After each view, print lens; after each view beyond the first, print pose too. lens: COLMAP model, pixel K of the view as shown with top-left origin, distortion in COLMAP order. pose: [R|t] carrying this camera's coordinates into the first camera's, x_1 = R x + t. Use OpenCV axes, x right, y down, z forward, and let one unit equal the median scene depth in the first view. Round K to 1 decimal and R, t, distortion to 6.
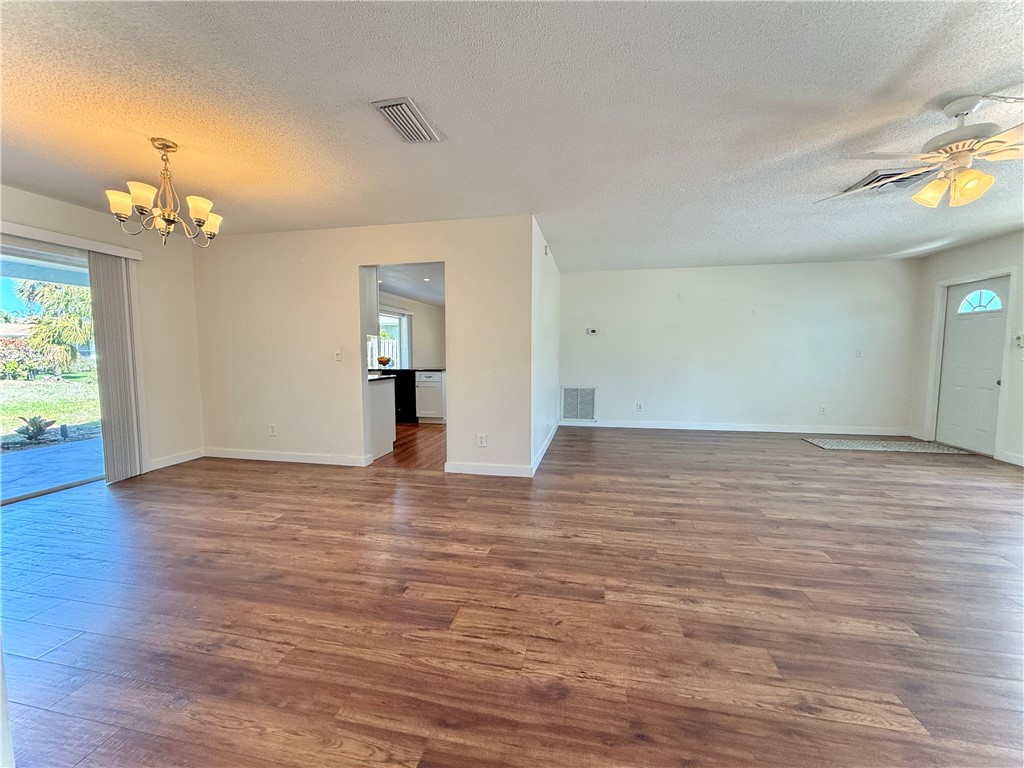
lens RADIAL K [[411.4, 0, 511.4], [0, 411.4, 382.9], [0, 0, 1]] dist [-0.000083, 0.000163]
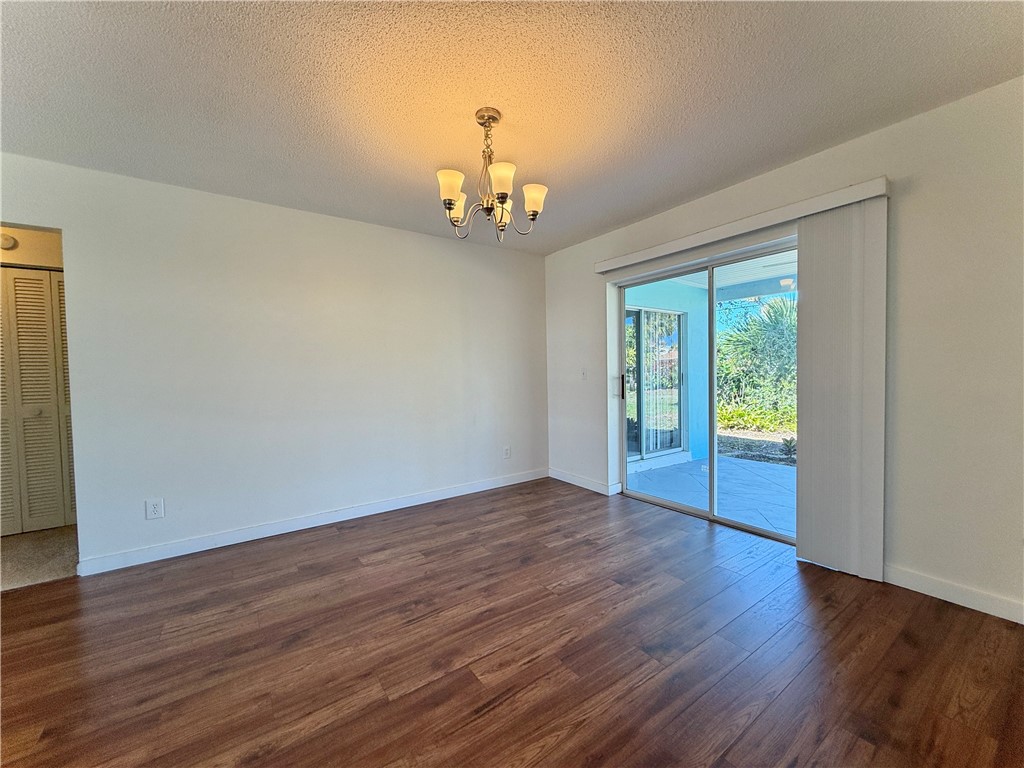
lens RADIAL K [[411.4, 0, 511.5], [0, 411.4, 383.5], [0, 0, 1]] dist [-0.000083, 0.000163]
pose [[-0.686997, 0.041562, -0.725471, -0.238211], [-0.032206, 0.995640, 0.087537, -0.112996], [0.725946, 0.083502, -0.682664, 1.480381]]
